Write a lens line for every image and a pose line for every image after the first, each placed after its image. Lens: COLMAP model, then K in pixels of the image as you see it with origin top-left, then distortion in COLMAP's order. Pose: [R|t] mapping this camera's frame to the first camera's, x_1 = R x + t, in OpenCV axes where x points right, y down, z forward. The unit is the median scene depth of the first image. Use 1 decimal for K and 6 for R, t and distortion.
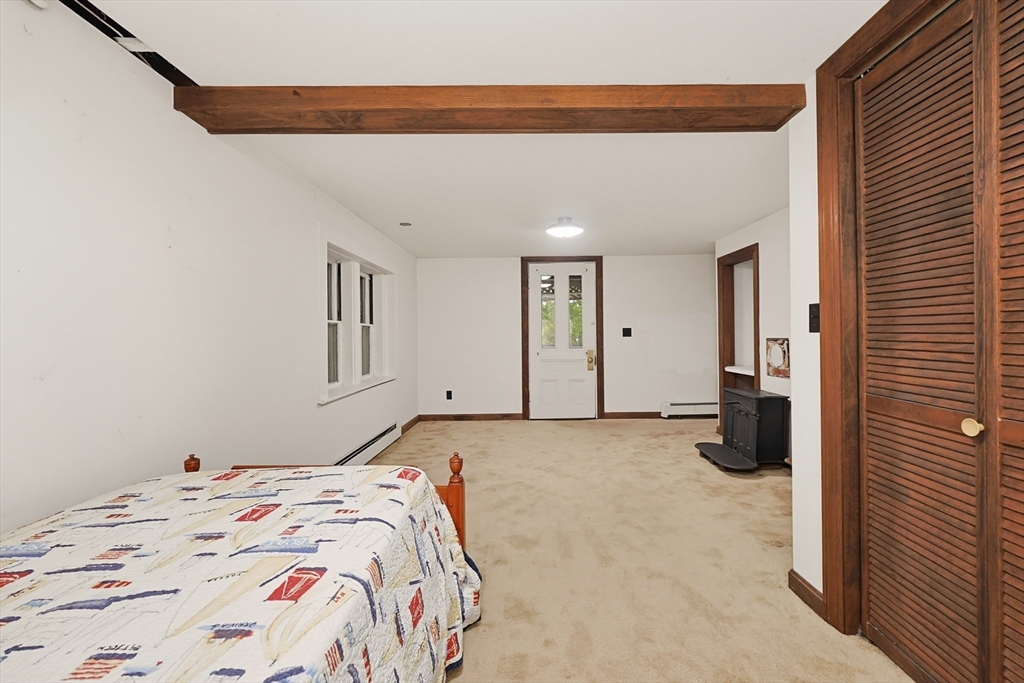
lens RADIAL K [[444.0, 0, 511.5], [0, 444.0, 337.7], [0, 0, 1]] dist [-0.000984, 0.000465]
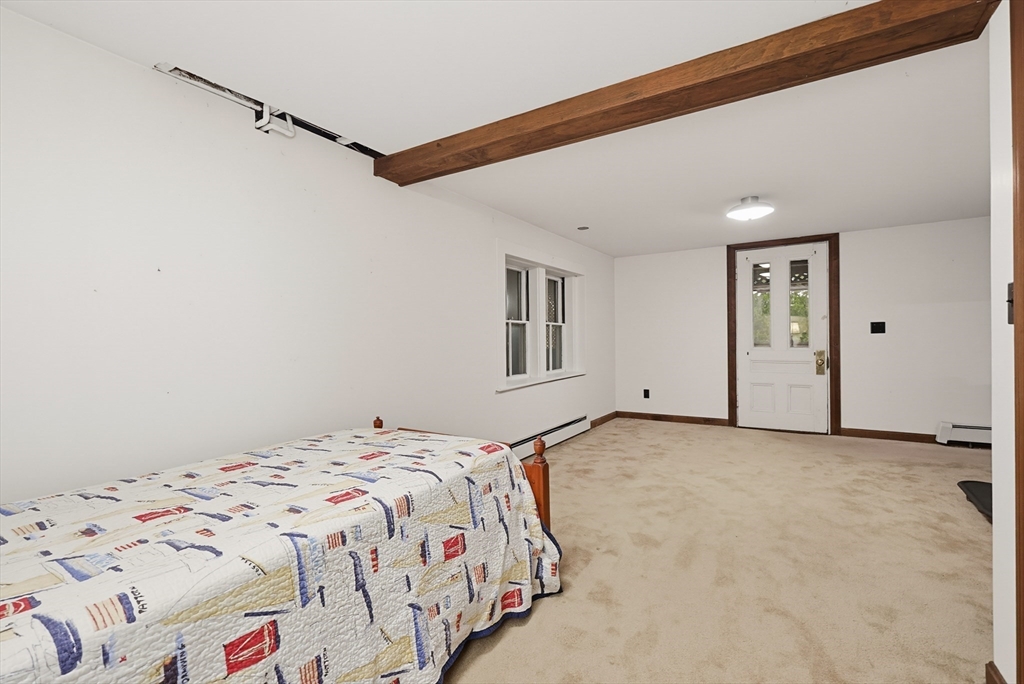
lens RADIAL K [[446.4, 0, 512.0], [0, 446.4, 342.0], [0, 0, 1]] dist [-0.002955, -0.000231]
pose [[0.848036, 0.003705, -0.529926, 0.255394], [0.002783, 0.999931, 0.011444, 0.004128], [0.529932, -0.011179, 0.847967, 0.005233]]
